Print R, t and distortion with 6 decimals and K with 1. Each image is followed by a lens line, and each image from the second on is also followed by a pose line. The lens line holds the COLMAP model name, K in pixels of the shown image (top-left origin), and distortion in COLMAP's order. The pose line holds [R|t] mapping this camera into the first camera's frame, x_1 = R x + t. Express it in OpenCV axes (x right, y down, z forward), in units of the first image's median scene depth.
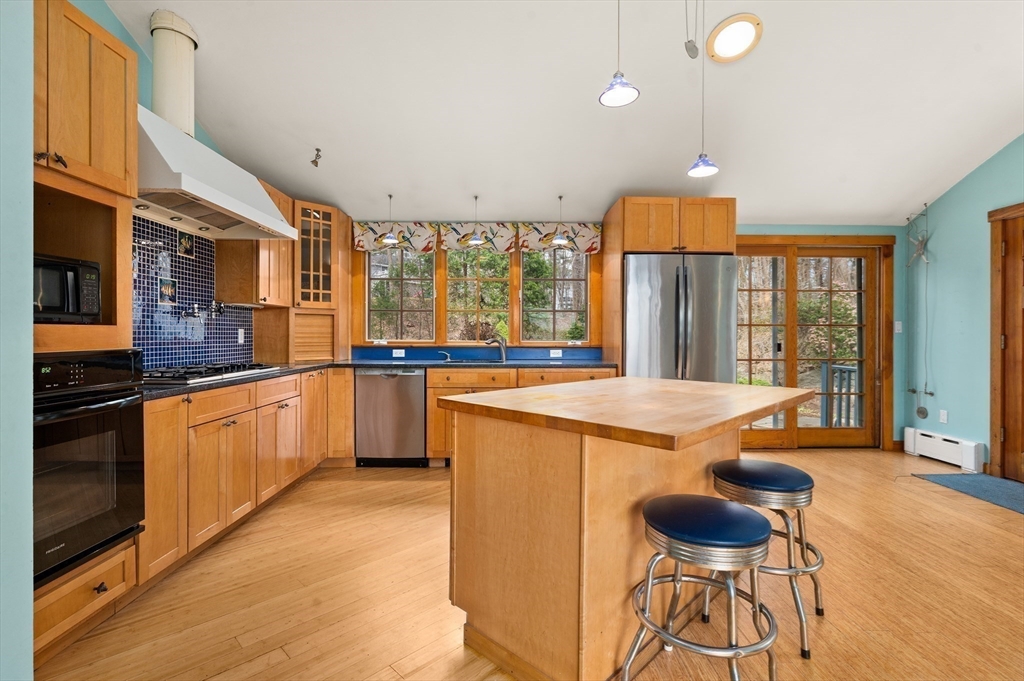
lens RADIAL K [[475.9, 0, 502.0], [0, 475.9, 335.7], [0, 0, 1]] dist [0.003847, -0.003359]
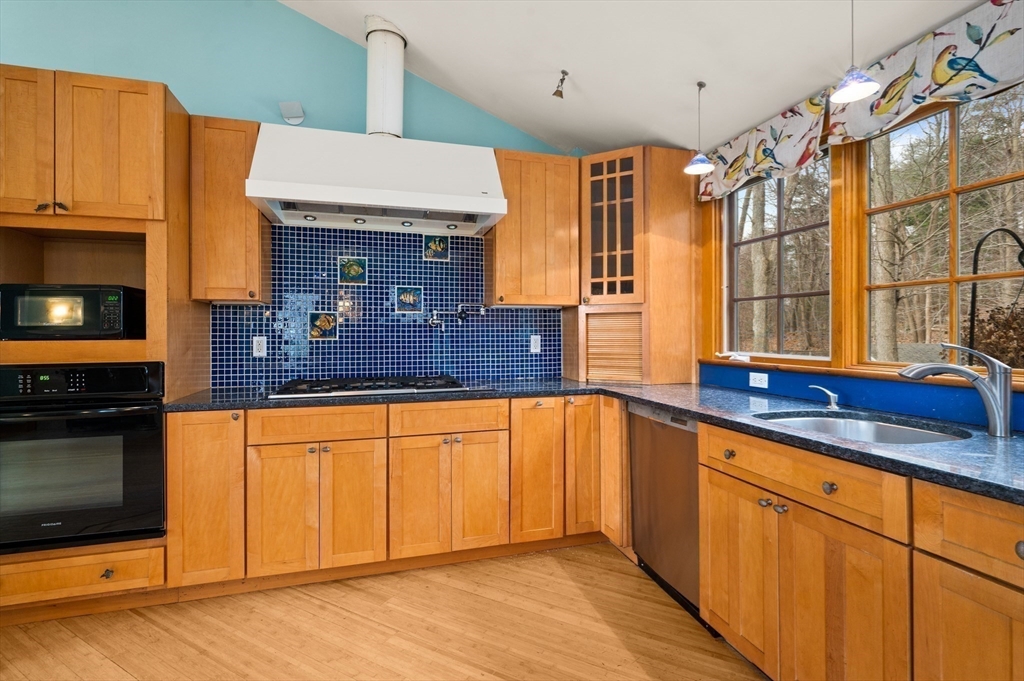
lens RADIAL K [[475.9, 0, 514.1], [0, 475.9, 330.2], [0, 0, 1]] dist [0.003847, -0.003359]
pose [[0.292866, -0.009116, -0.956110, 0.221040], [0.001275, 0.999957, -0.009143, -0.014549], [0.956153, 0.001458, 0.292866, 0.671887]]
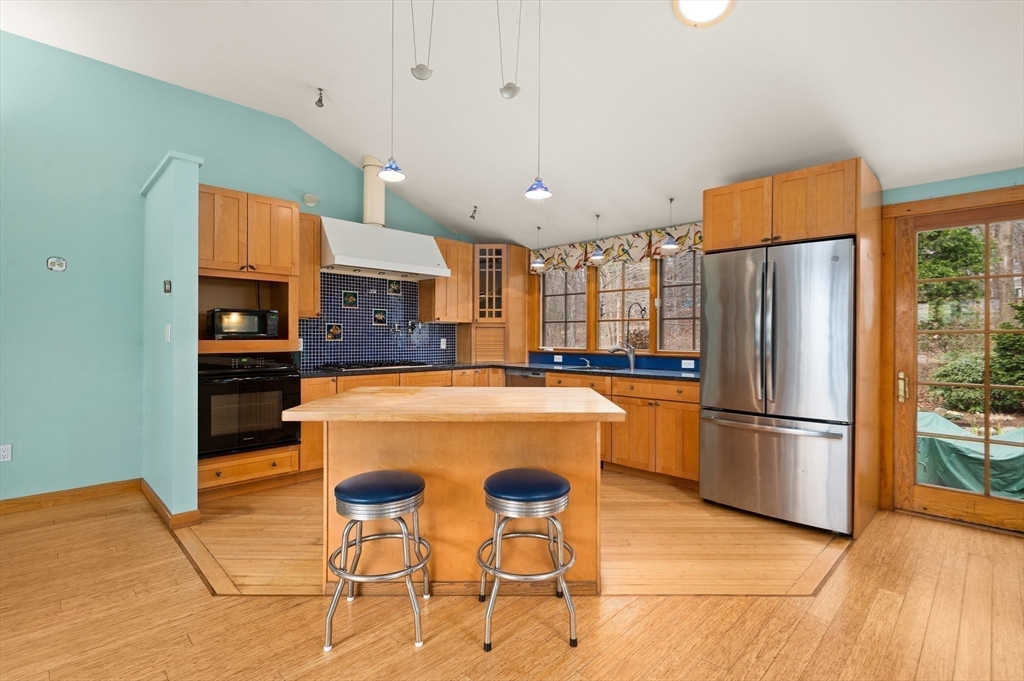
lens RADIAL K [[475.9, 0, 502.6], [0, 475.9, 330.5], [0, 0, 1]] dist [0.003847, -0.003359]
pose [[0.698606, -0.011012, -0.715422, 0.584613], [-0.002834, 0.999831, -0.018158, -0.011929], [0.715501, 0.014713, 0.698457, 0.101303]]
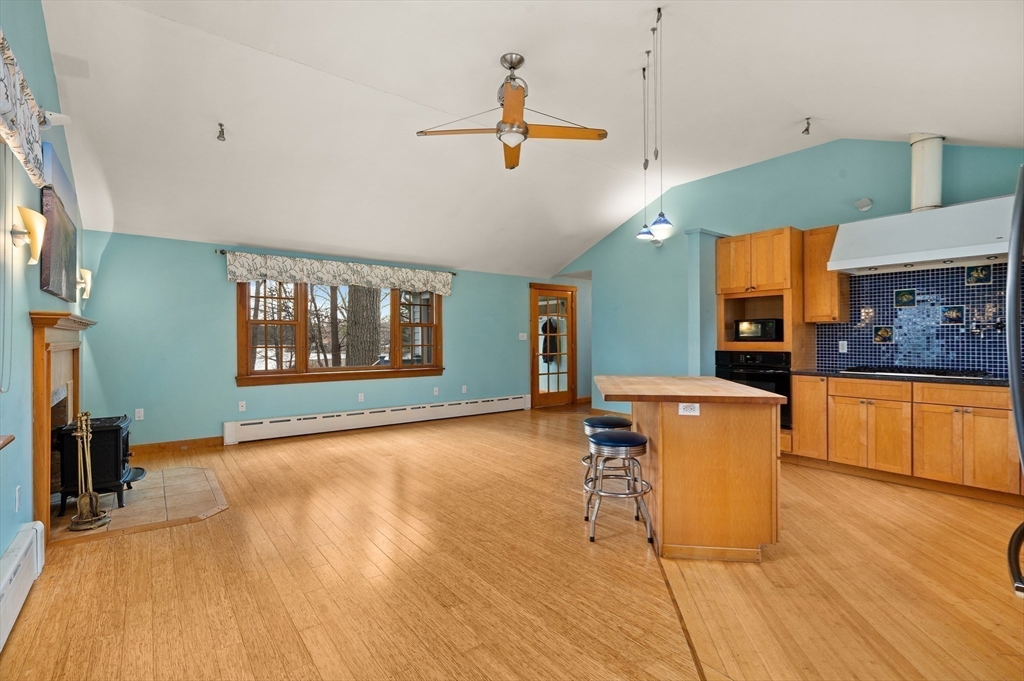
lens RADIAL K [[475.9, 0, 530.2], [0, 475.9, 337.8], [0, 0, 1]] dist [0.003847, -0.003359]
pose [[-0.770874, 0.001759, -0.636985, 0.816253], [0.000257, 0.999997, 0.002449, -0.022426], [0.636987, 0.001724, -0.770872, 0.938715]]
